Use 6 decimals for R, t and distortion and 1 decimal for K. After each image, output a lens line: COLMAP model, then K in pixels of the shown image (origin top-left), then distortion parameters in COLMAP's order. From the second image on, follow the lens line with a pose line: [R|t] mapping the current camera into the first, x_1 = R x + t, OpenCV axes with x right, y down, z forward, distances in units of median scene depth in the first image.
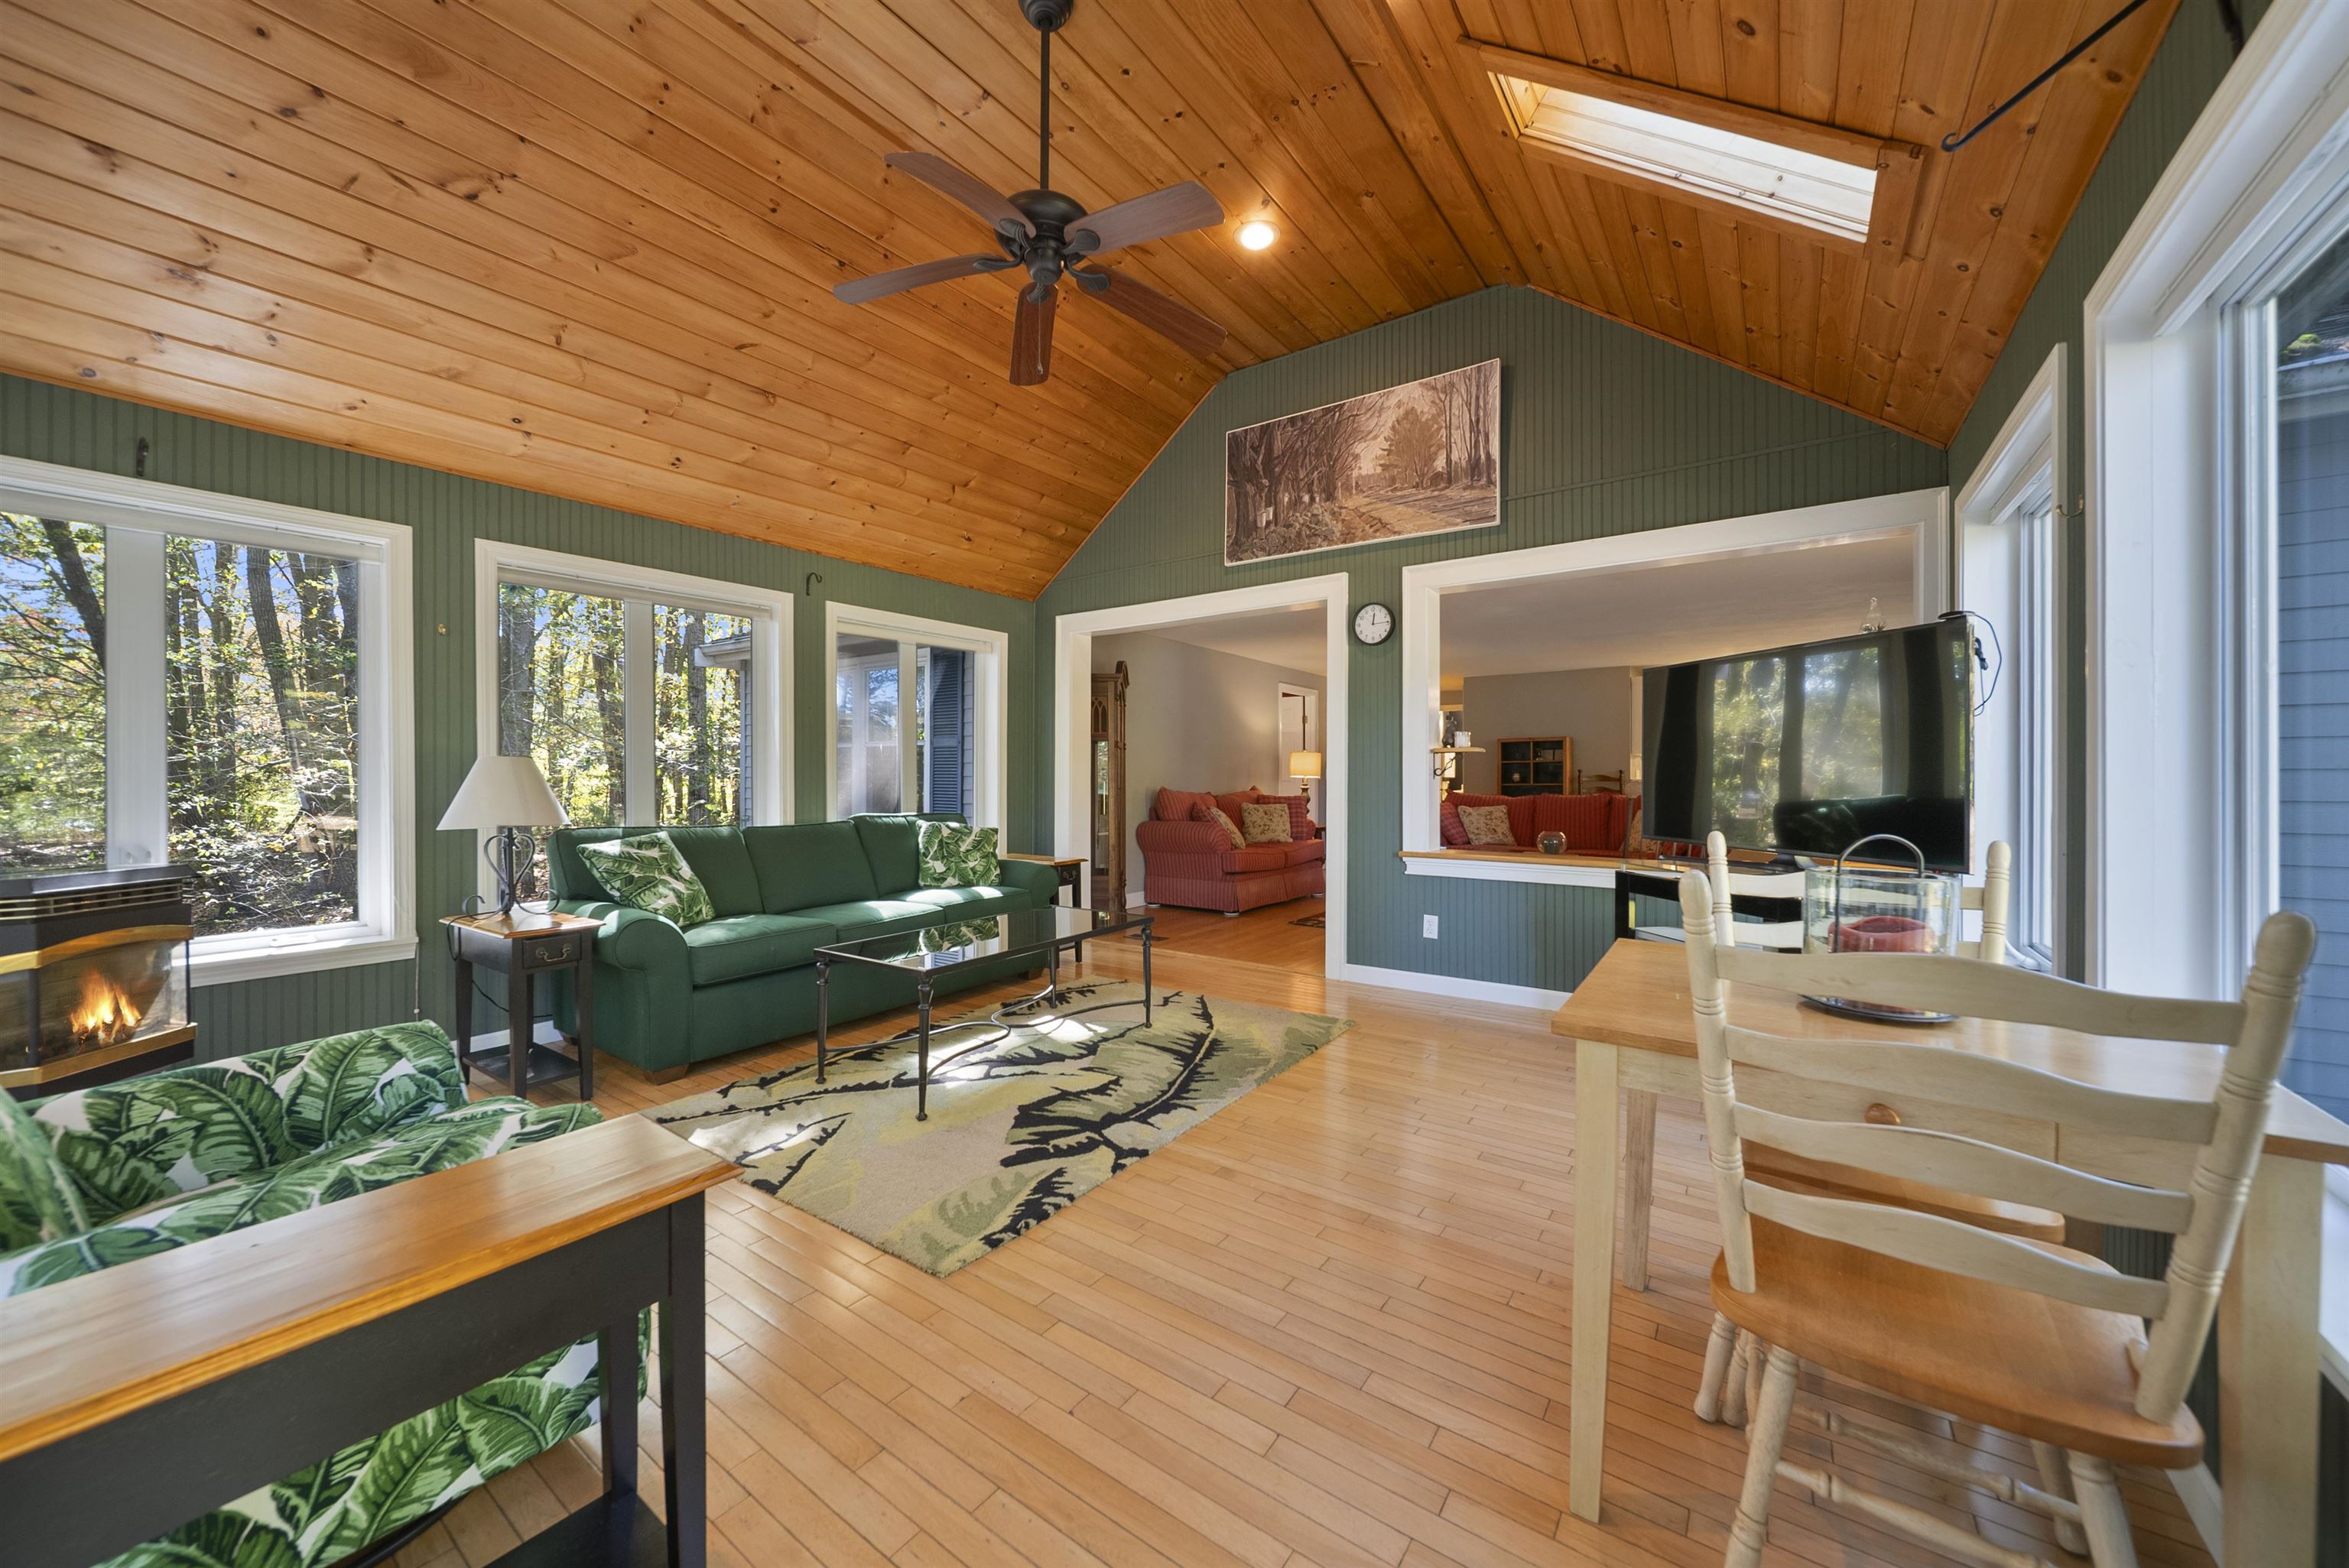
lens RADIAL K [[830.4, 0, 1171.2], [0, 830.4, 766.7], [0, 0, 1]] dist [-0.002723, -0.000690]
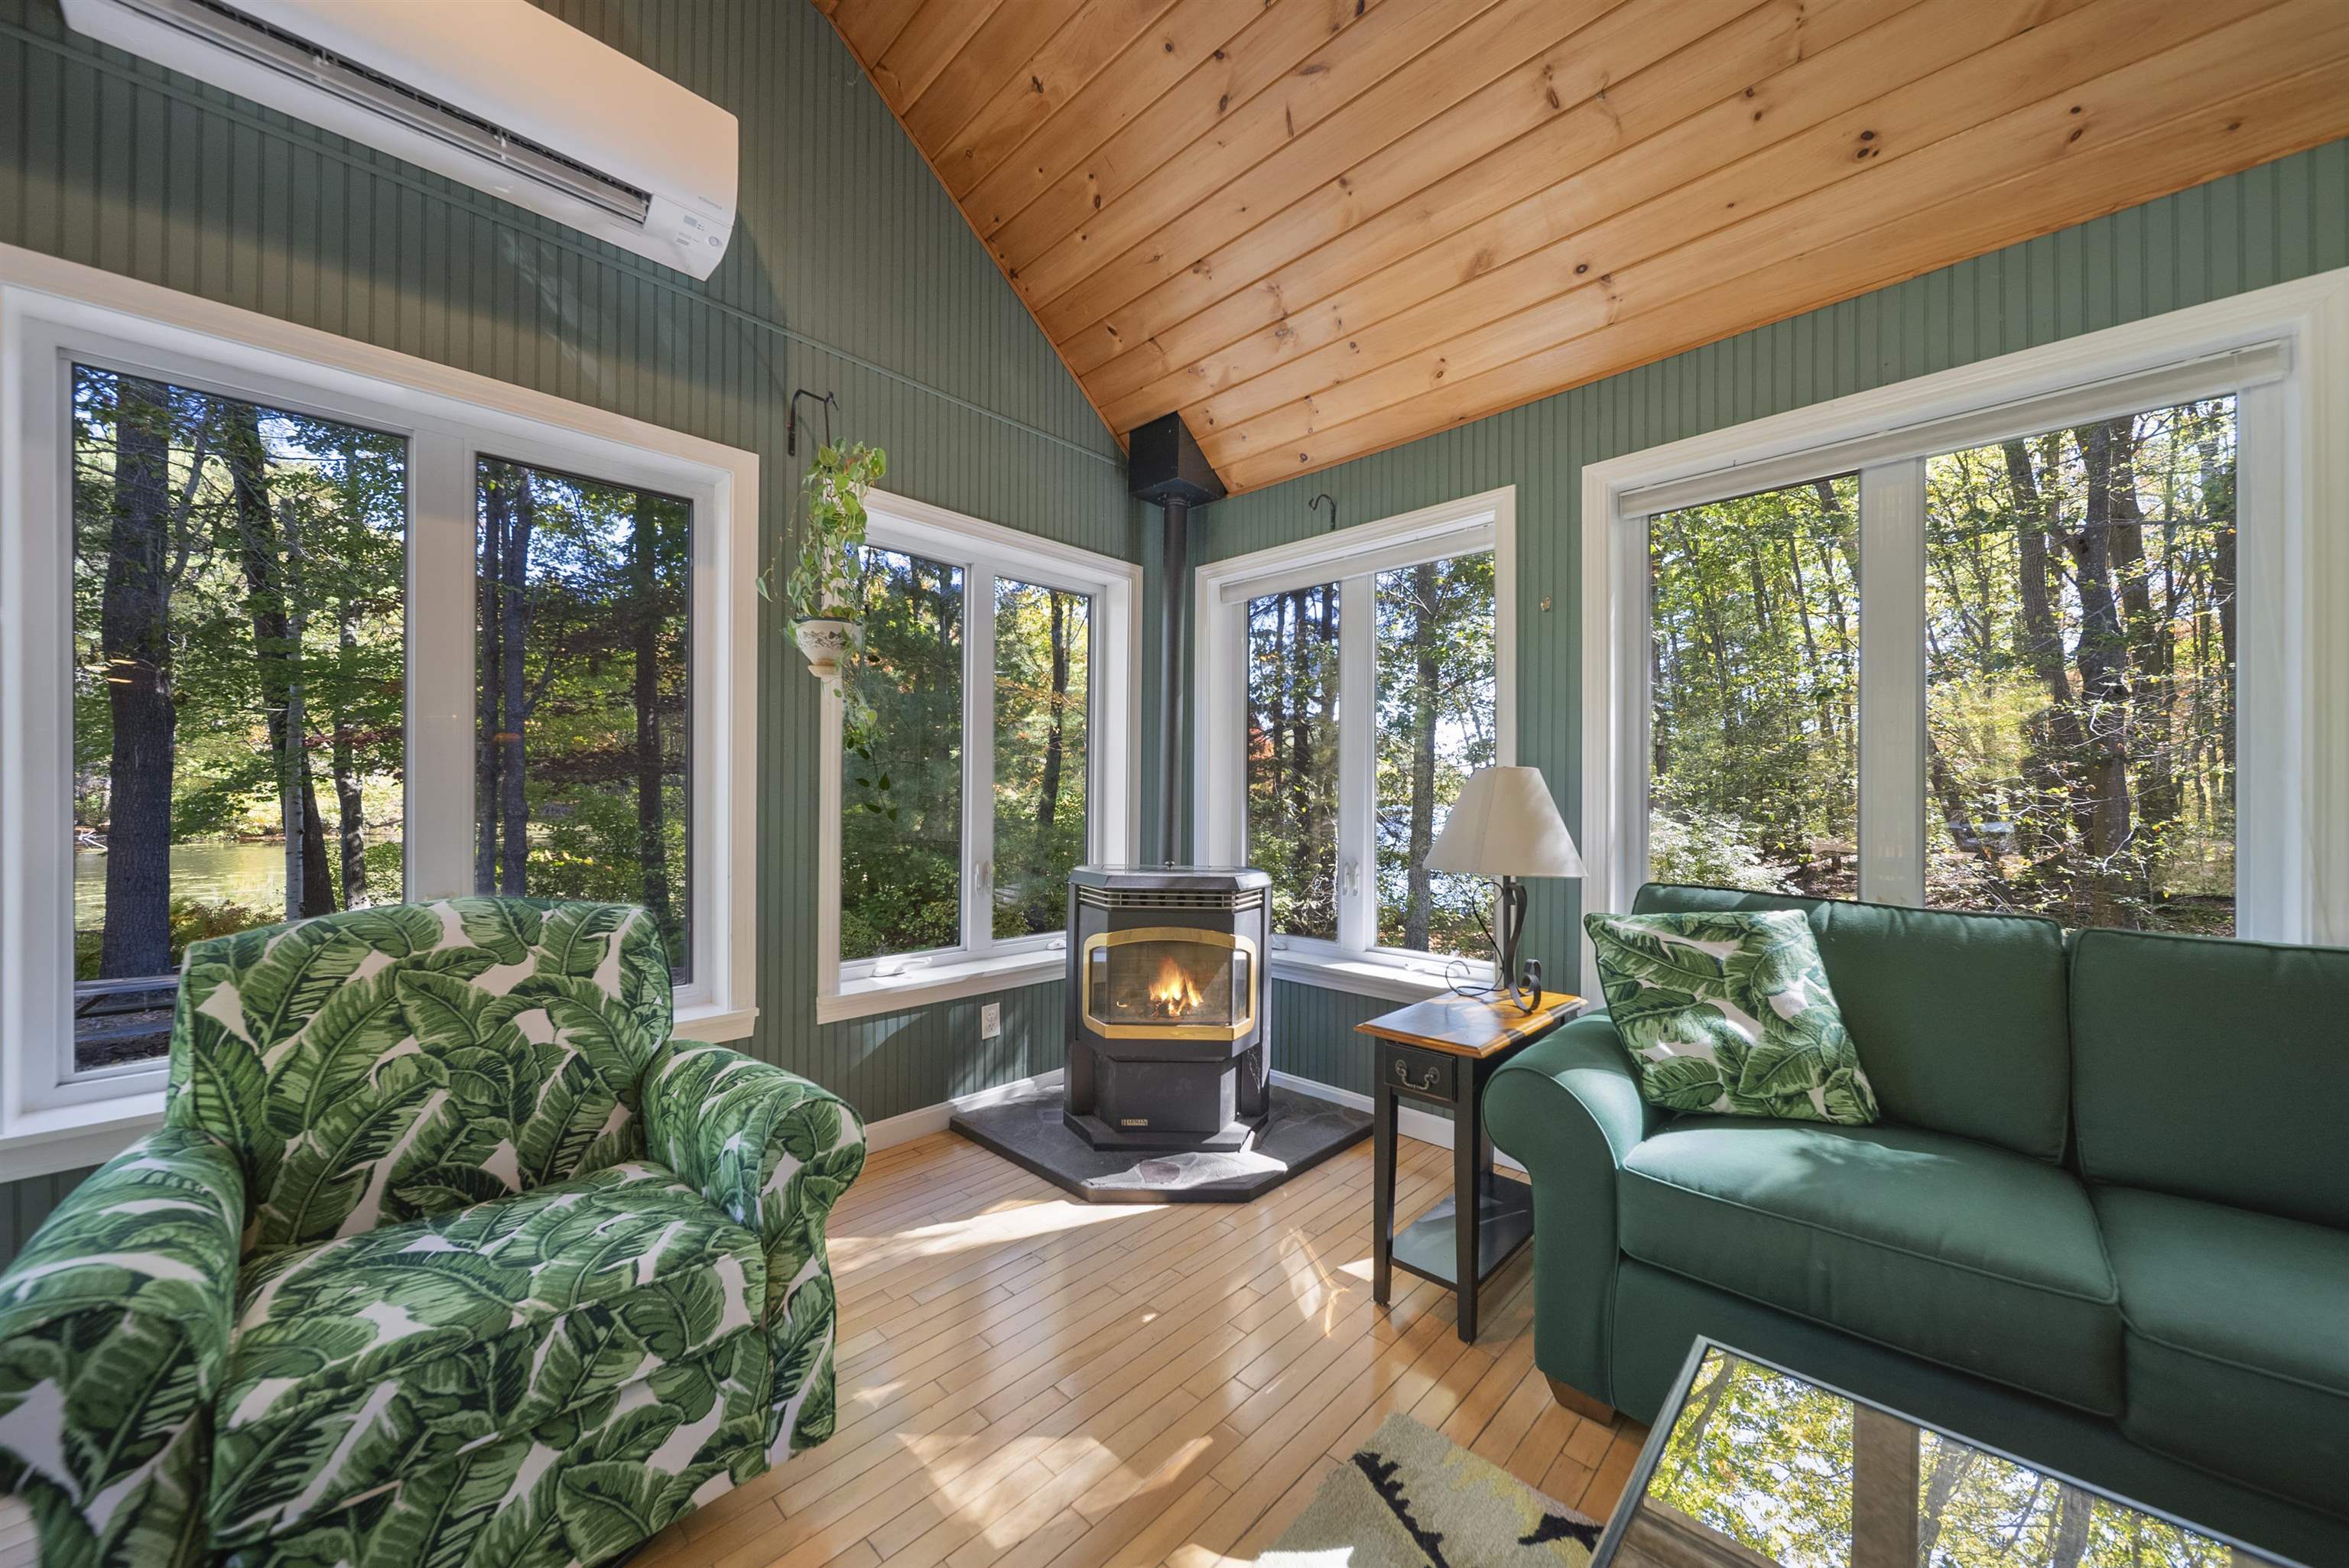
lens RADIAL K [[830.4, 0, 1170.9], [0, 830.4, 789.2], [0, 0, 1]] dist [-0.002723, -0.000690]
pose [[-0.142433, -0.003645, -0.989798, -0.074790], [-0.004265, 0.999986, -0.003069, 0.008708], [0.989795, 0.003785, -0.142447, 0.785772]]
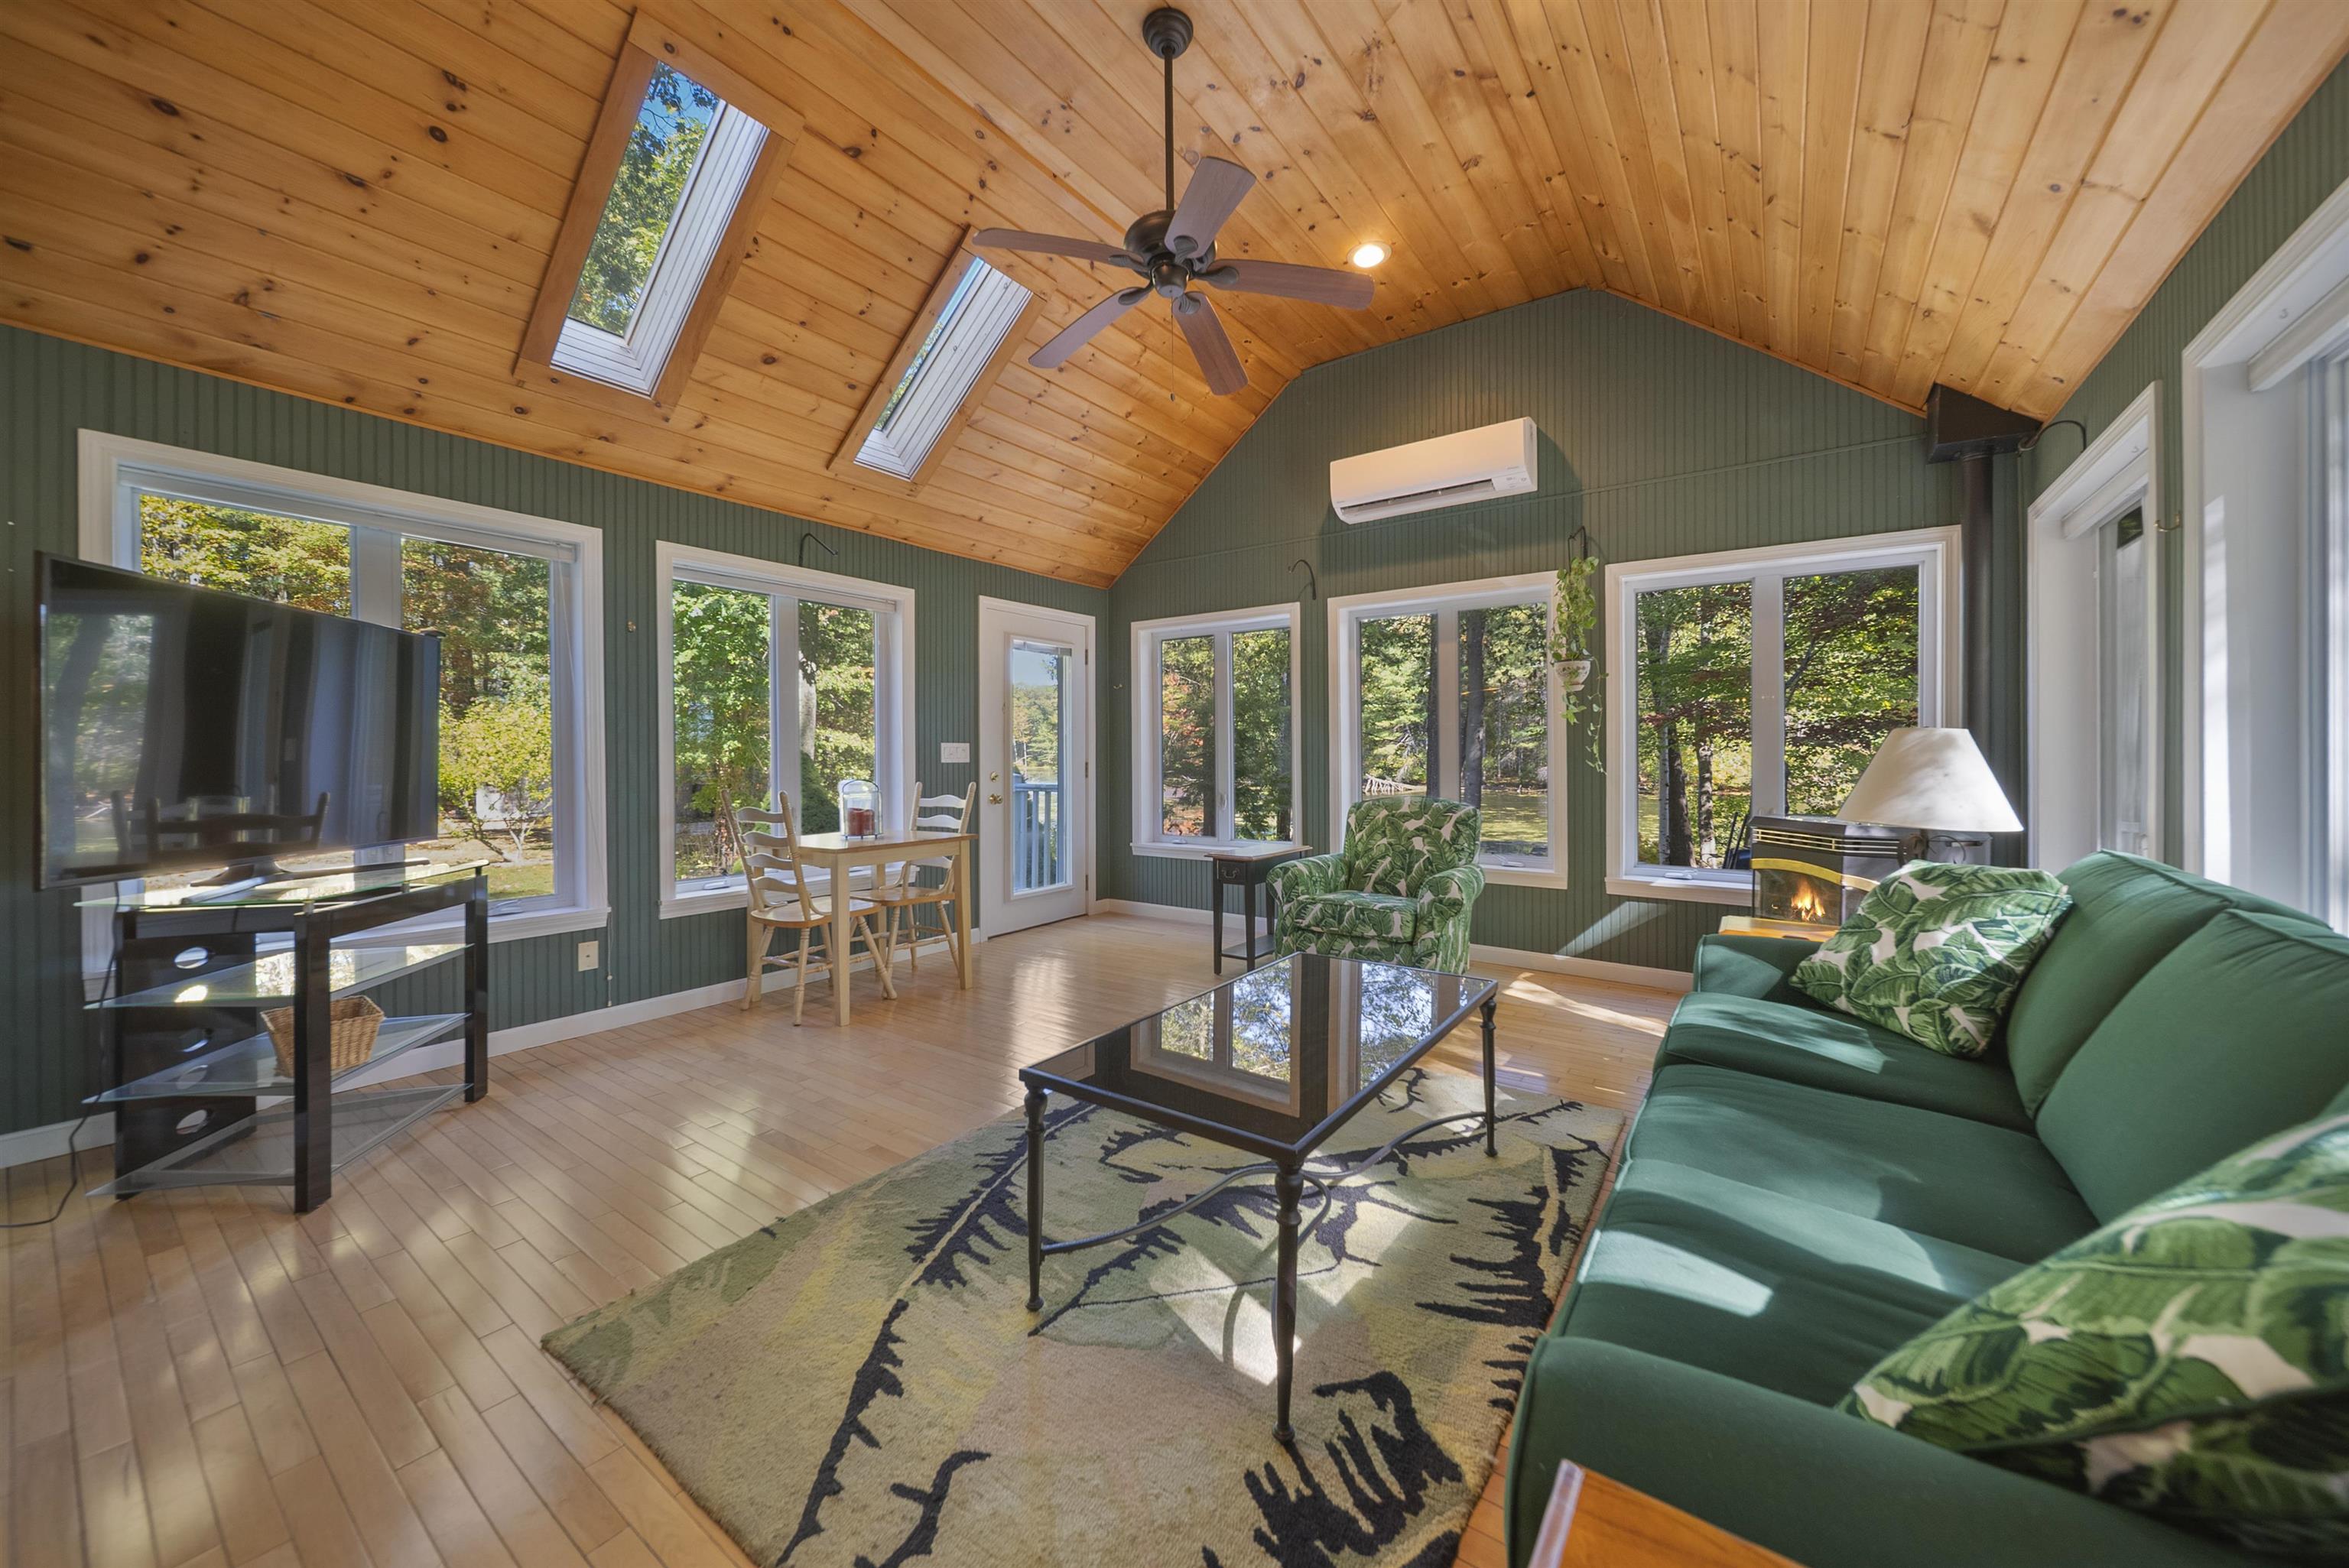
lens RADIAL K [[830.4, 0, 1177.9], [0, 830.4, 759.1], [0, 0, 1]] dist [-0.002723, -0.000690]
pose [[-0.999984, 0.001989, -0.005363, -0.118998], [0.001969, 0.999992, 0.003601, 0.010404], [0.005370, 0.003591, -0.999979, 1.650545]]
